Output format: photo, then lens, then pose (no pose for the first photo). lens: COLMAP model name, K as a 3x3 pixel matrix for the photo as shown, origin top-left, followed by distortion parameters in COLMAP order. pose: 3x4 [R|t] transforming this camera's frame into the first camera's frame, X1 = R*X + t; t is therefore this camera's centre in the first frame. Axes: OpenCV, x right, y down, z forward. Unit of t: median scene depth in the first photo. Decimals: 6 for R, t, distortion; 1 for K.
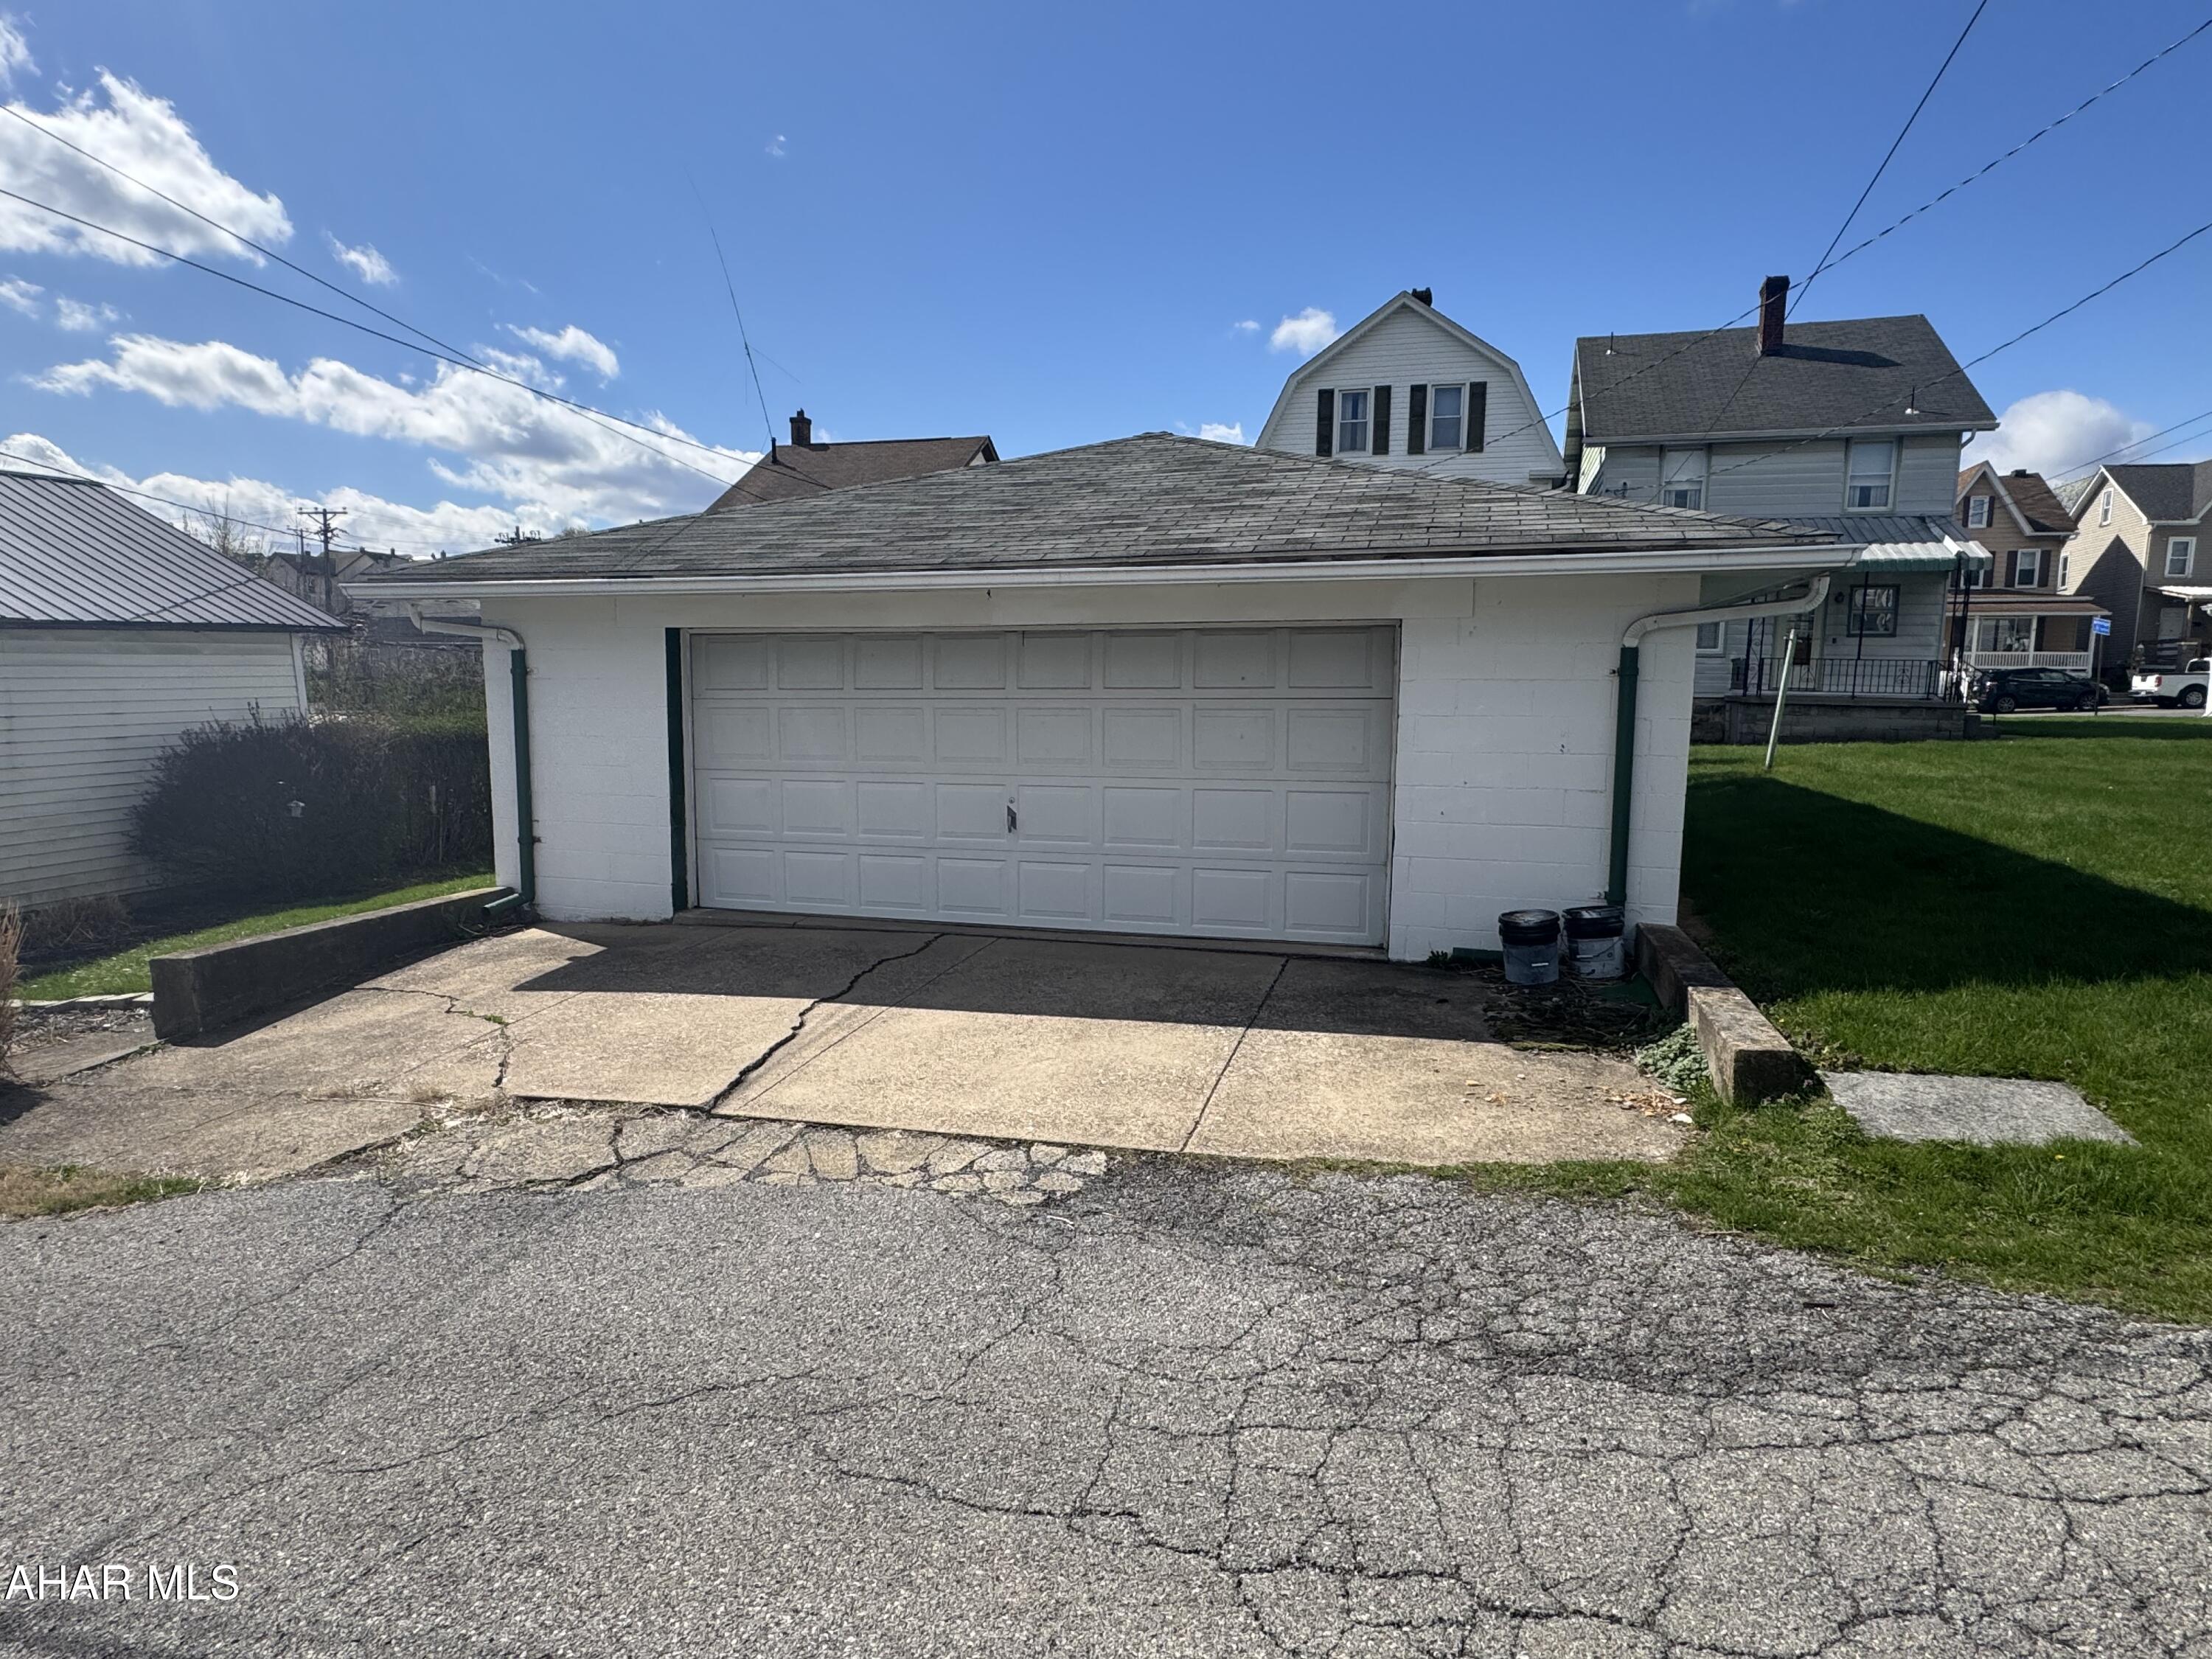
lens RADIAL K [[1215.3, 0, 1101.5], [0, 1215.3, 831.0], [0, 0, 1]] dist [0.002008, -0.000895]
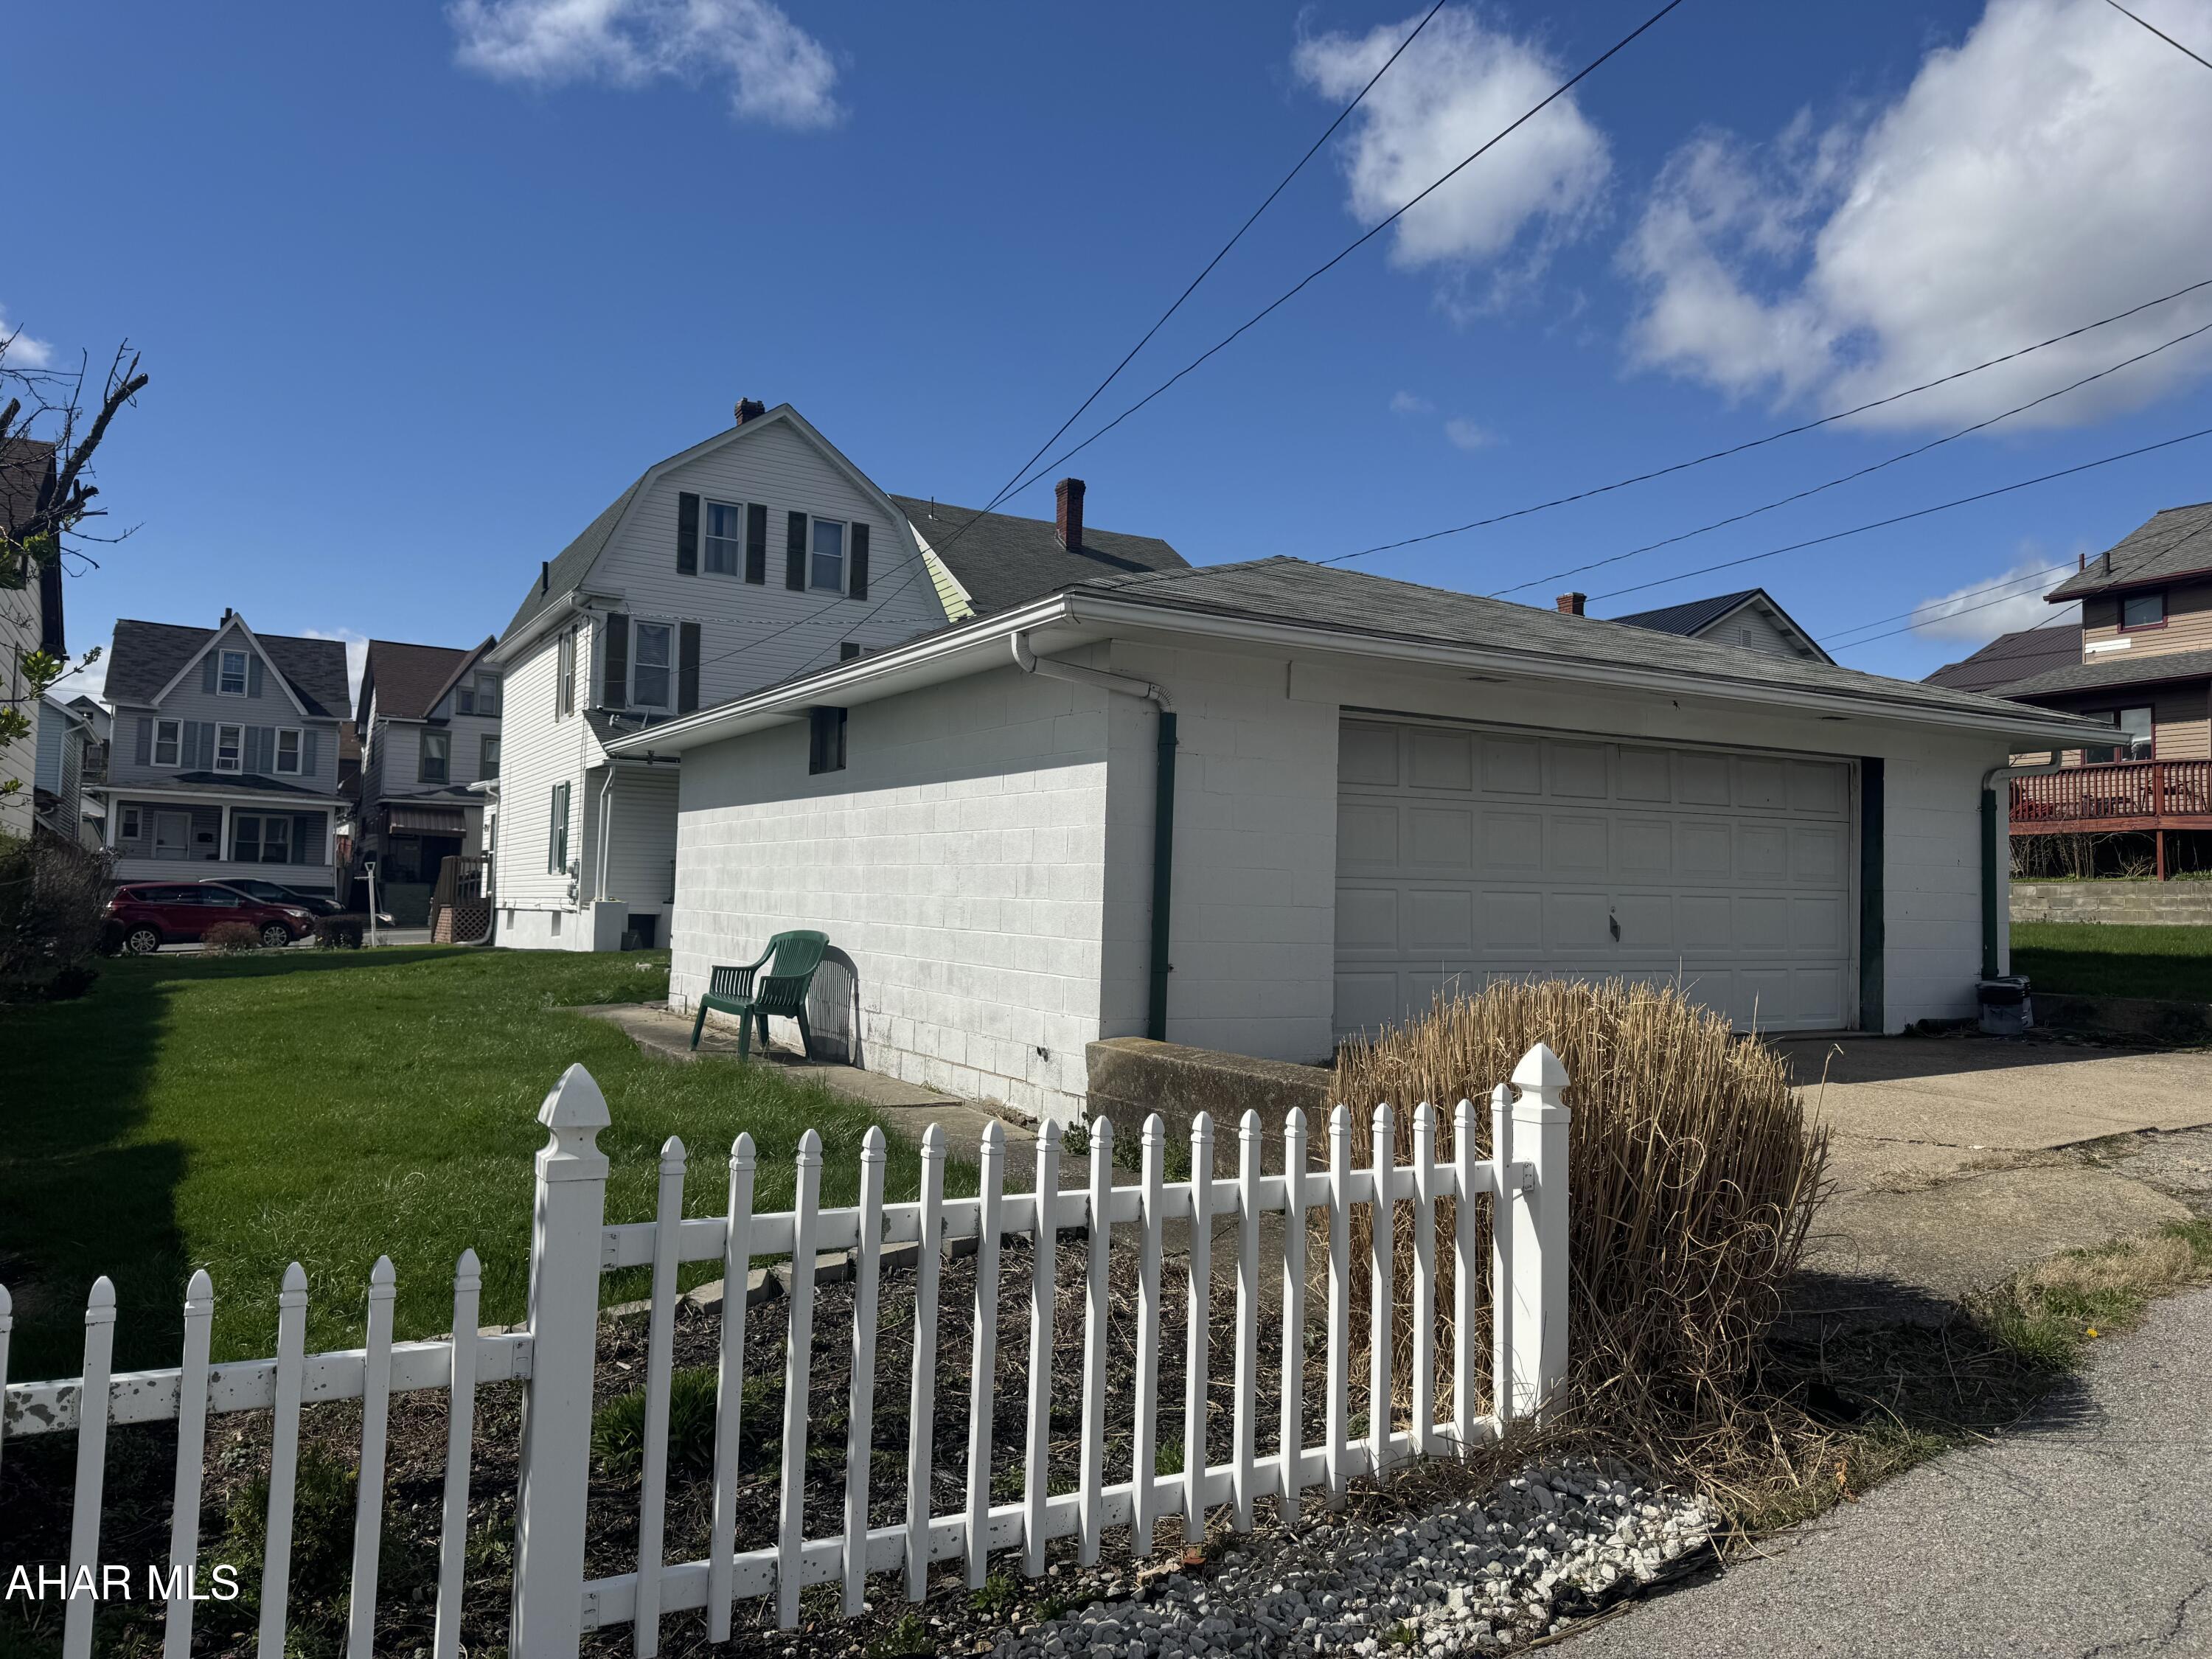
lens RADIAL K [[1561.9, 0, 1120.9], [0, 1561.9, 837.2], [0, 0, 1]] dist [0.057465, -0.006547]
pose [[0.677128, 0.046018, 0.734425, -0.393203], [0.069493, 0.989583, -0.126077, 0.015361], [-0.732577, 0.136407, 0.666877, 0.128003]]
